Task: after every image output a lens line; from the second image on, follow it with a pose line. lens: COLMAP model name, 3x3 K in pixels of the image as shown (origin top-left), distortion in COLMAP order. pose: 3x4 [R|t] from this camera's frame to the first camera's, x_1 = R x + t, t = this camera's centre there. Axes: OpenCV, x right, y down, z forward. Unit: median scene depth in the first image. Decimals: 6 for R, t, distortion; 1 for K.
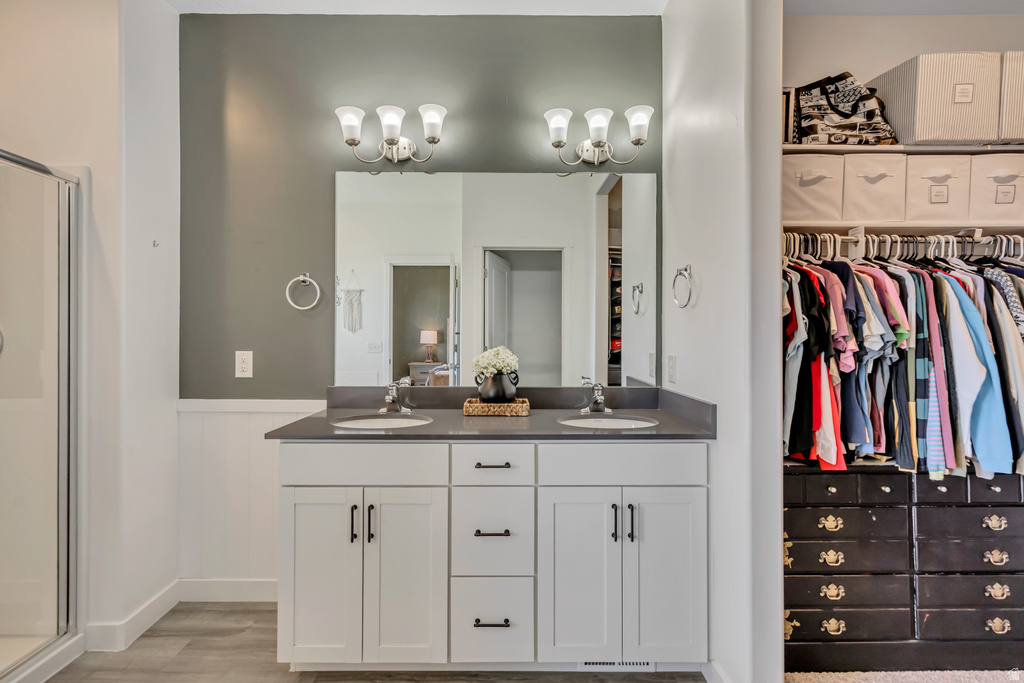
lens RADIAL K [[455.0, 0, 510.9], [0, 455.0, 338.9], [0, 0, 1]] dist [0.001215, 0.000260]
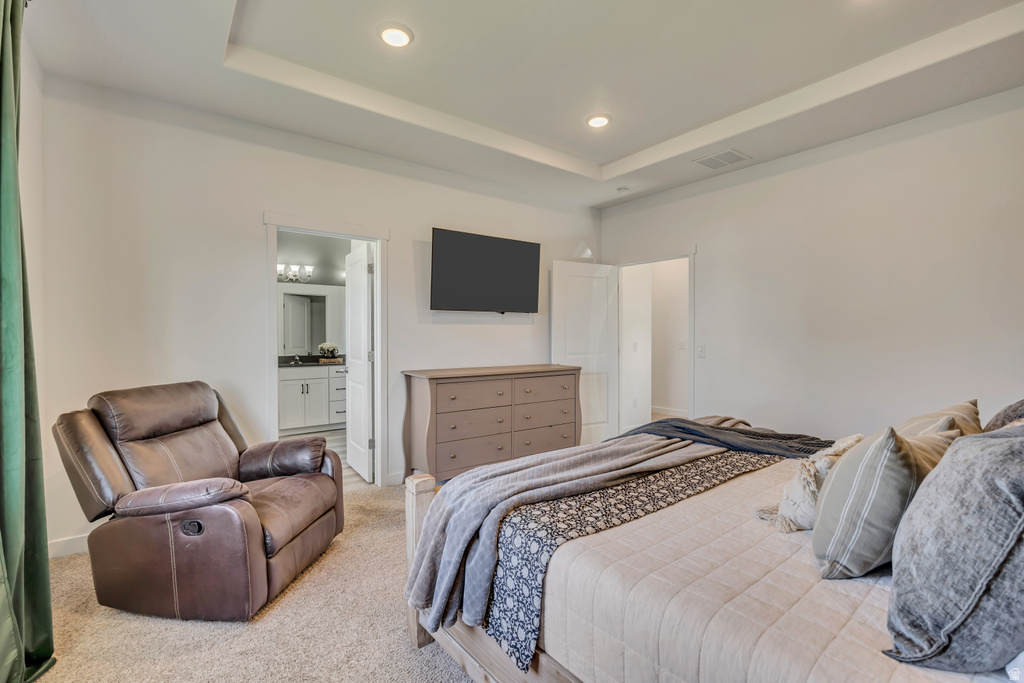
lens RADIAL K [[455.0, 0, 510.9], [0, 455.0, 338.9], [0, 0, 1]] dist [0.001215, 0.000260]
pose [[0.796088, -0.005685, 0.605155, -0.635686], [0.007727, 0.999970, -0.000771, 0.005318], [-0.605132, 0.005290, 0.796108, -1.540068]]
